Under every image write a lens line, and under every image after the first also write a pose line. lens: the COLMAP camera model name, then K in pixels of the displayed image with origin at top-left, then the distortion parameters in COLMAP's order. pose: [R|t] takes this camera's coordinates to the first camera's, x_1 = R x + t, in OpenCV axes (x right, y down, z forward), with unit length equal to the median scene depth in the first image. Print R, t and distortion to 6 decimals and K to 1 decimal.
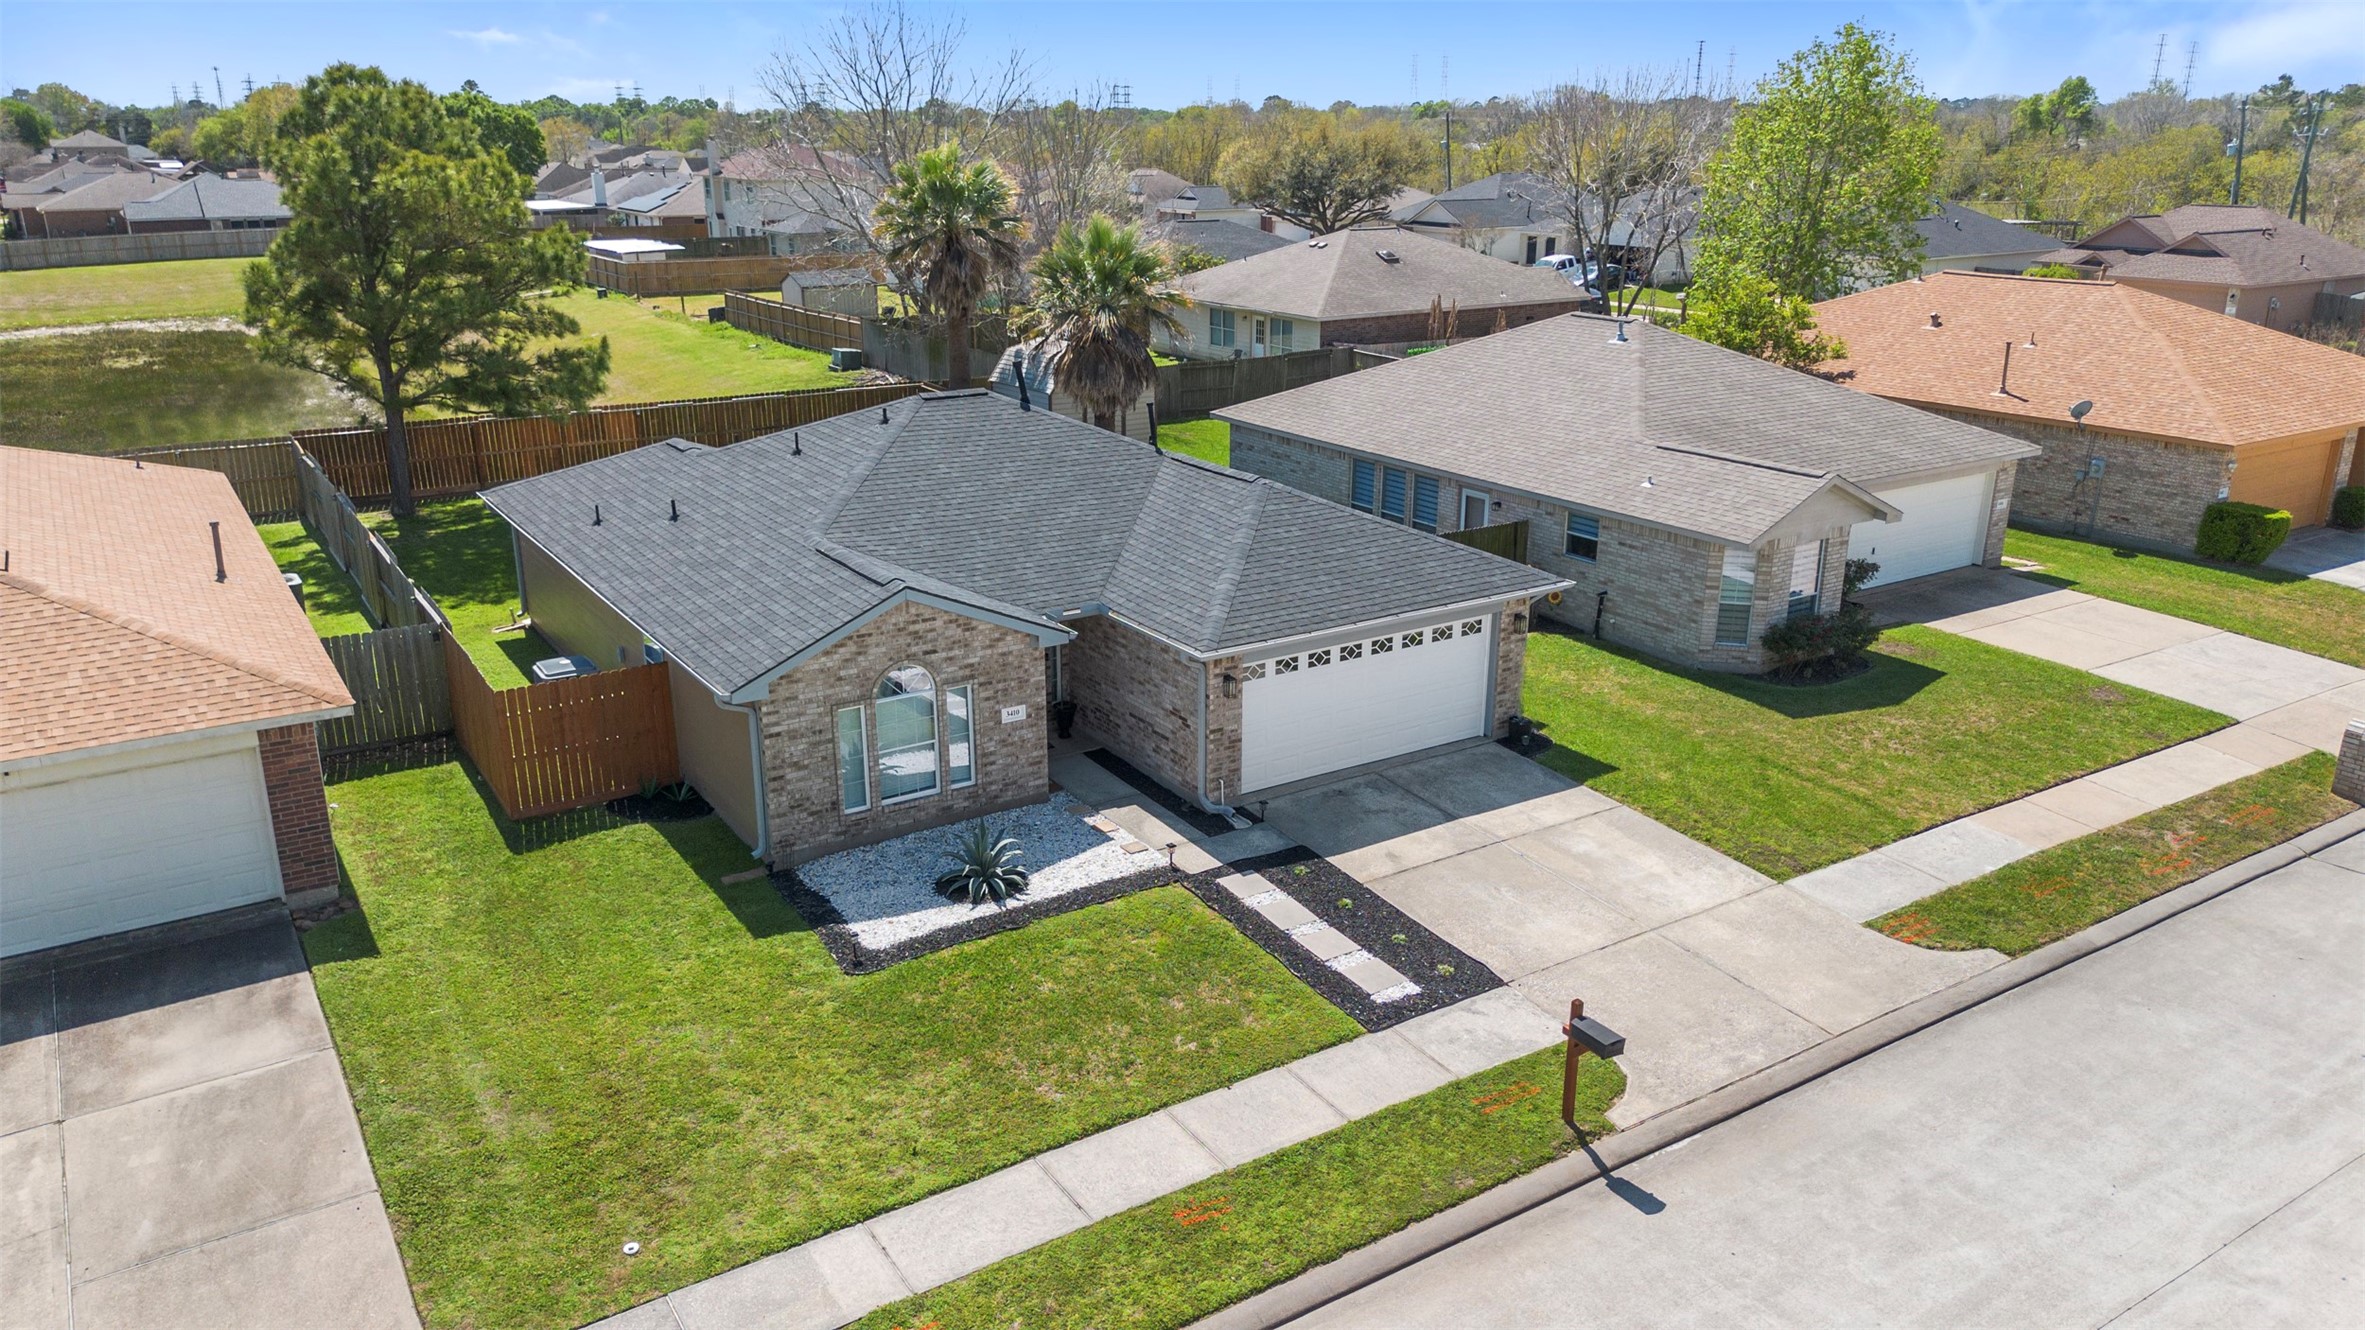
lens RADIAL K [[1665.2, 0, 1182.5], [0, 1665.2, 665.0], [0, 0, 1]] dist [0.070243, -0.066062]
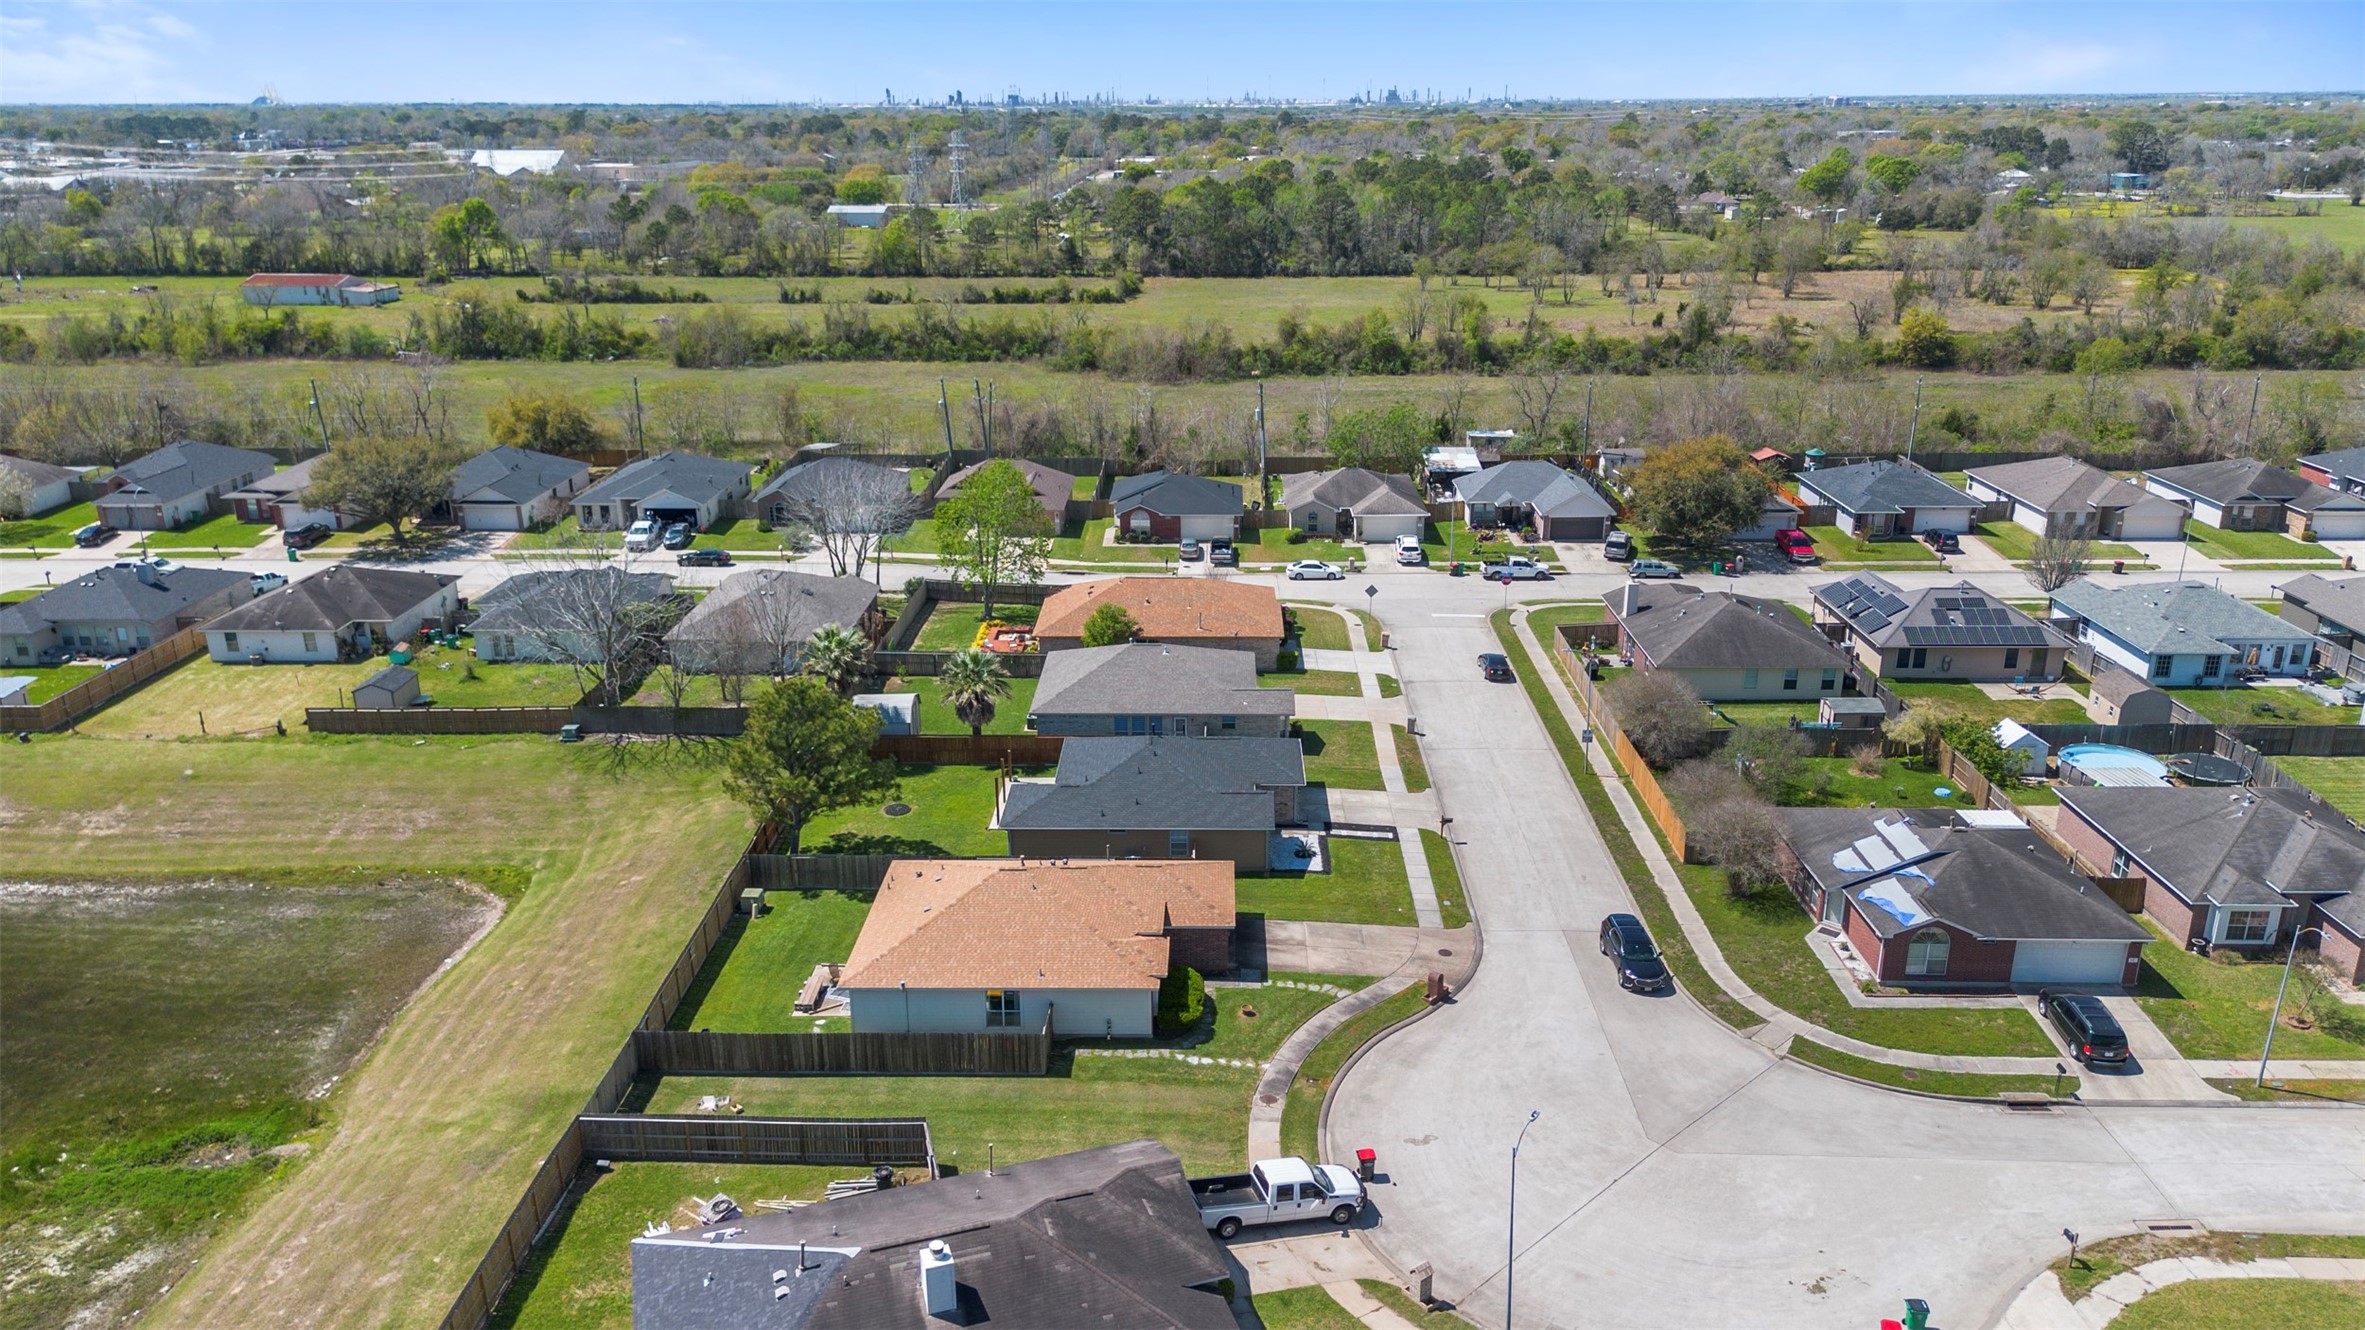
lens RADIAL K [[1665.2, 0, 1182.5], [0, 1665.2, 665.0], [0, 0, 1]] dist [0.070243, -0.066062]
pose [[0.560492, -0.263307, 0.785187, -3.224296], [0.260387, 0.956057, 0.134734, -0.897436], [-0.786160, 0.128935, 0.604424, -1.229181]]
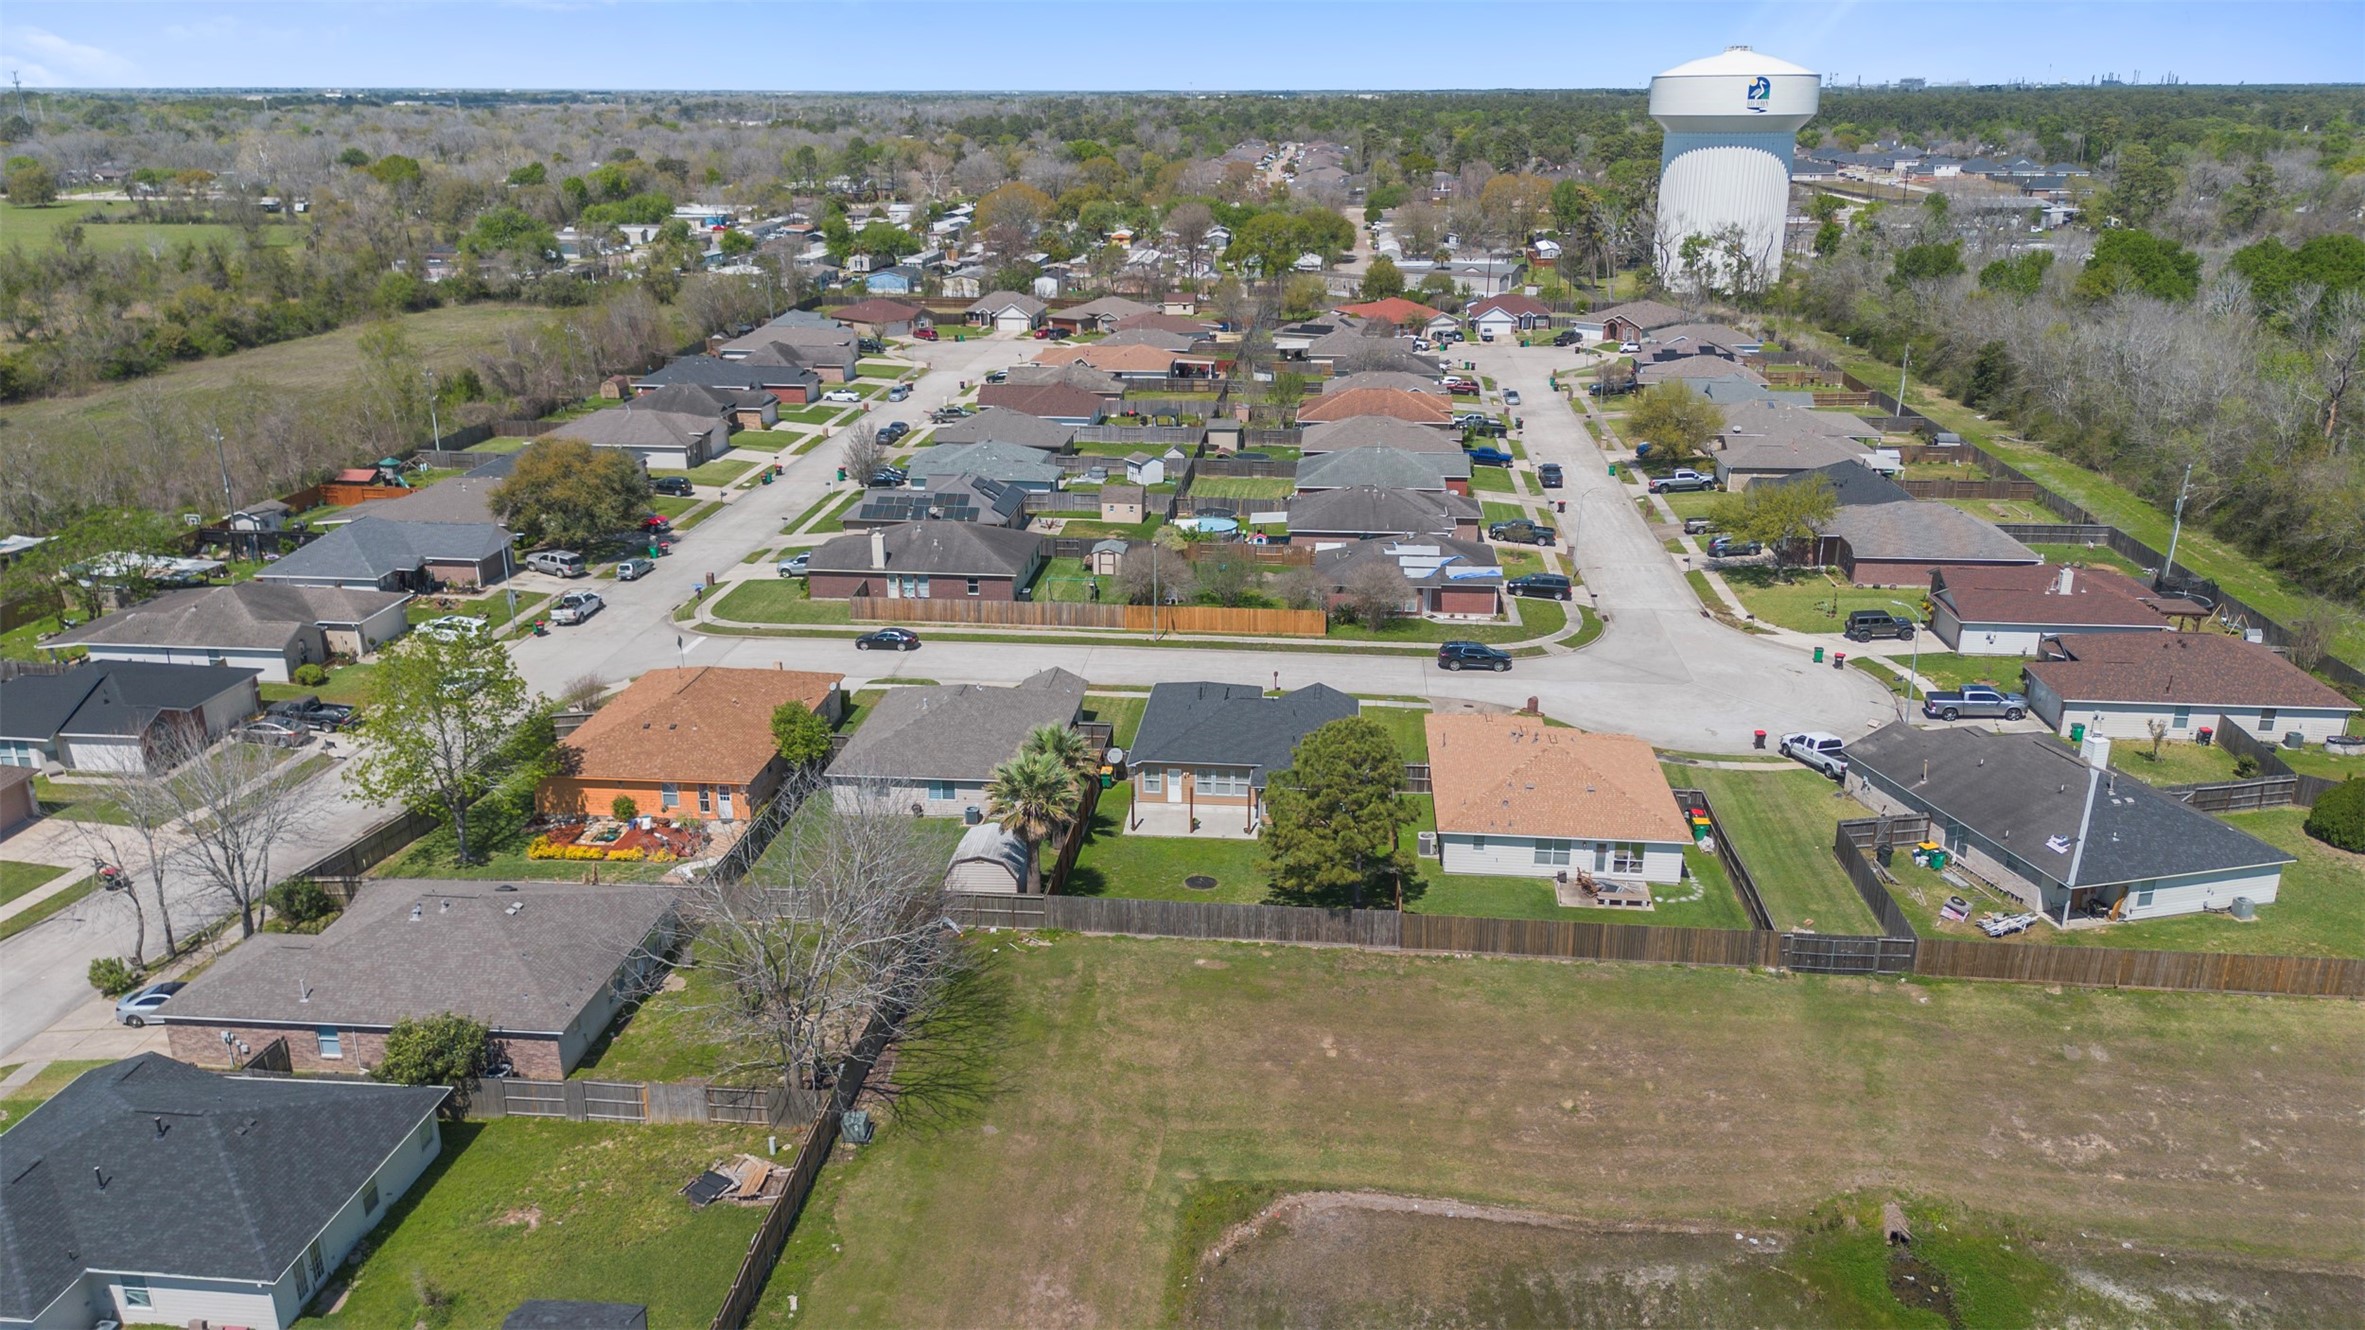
lens RADIAL K [[1665.2, 0, 1182.5], [0, 1665.2, 665.0], [0, 0, 1]] dist [0.070243, -0.066062]
pose [[-0.784598, -0.198686, 0.587307, -2.506620], [0.193842, 0.821167, 0.536760, -2.572792], [-0.588923, 0.534985, -0.605772, 3.891355]]
